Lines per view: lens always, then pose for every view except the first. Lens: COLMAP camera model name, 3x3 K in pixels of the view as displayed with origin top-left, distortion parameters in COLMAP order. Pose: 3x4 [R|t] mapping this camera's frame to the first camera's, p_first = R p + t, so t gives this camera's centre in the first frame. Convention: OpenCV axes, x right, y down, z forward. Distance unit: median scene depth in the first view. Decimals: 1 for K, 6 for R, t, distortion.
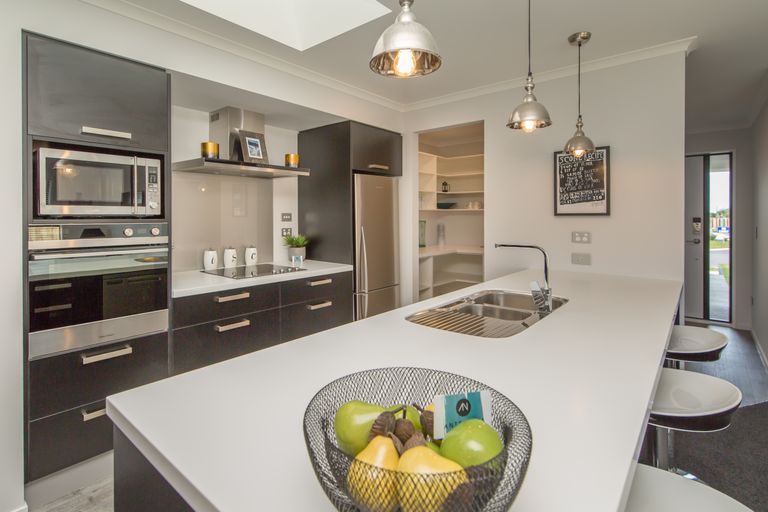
lens RADIAL K [[376.9, 0, 331.5], [0, 376.9, 220.3], [0, 0, 1]] dist [-0.000760, -0.000549]
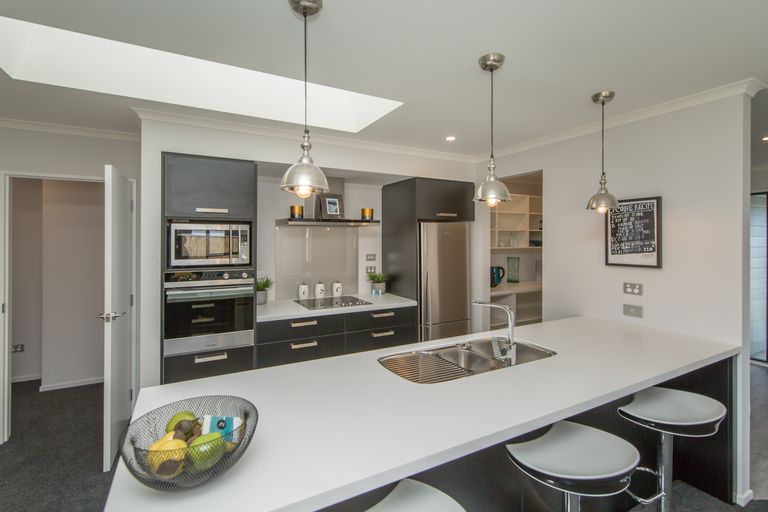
lens RADIAL K [[348.7, 0, 382.9], [0, 348.7, 237.7], [0, 0, 1]] dist [-0.000278, 0.000173]
pose [[0.948105, 0.002743, -0.317946, 0.340935], [-0.004346, 0.999981, -0.004331, -0.082777], [0.317929, 0.005488, 0.948099, -0.071062]]
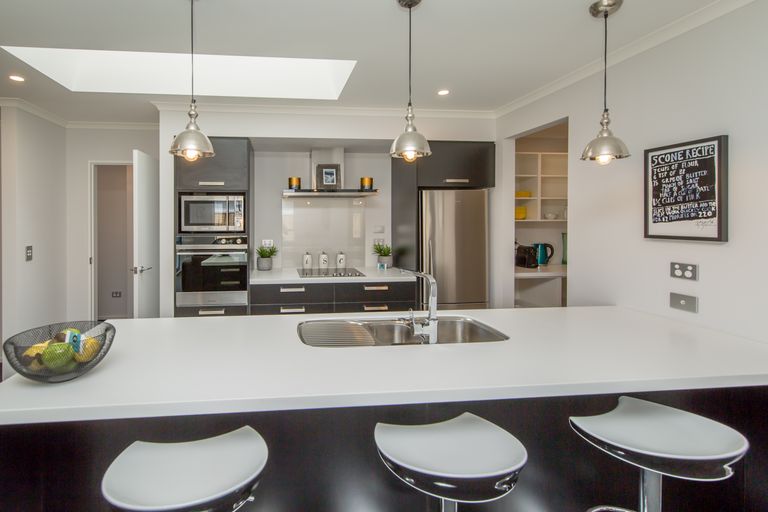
lens RADIAL K [[361.9, 0, 332.1], [0, 361.9, 221.3], [0, 0, 1]] dist [-0.001067, 0.000287]
pose [[0.752138, 0.006268, -0.658976, 0.627475], [-0.002491, 0.999975, 0.006669, -0.049465], [0.659001, -0.003374, 0.752134, 0.080368]]
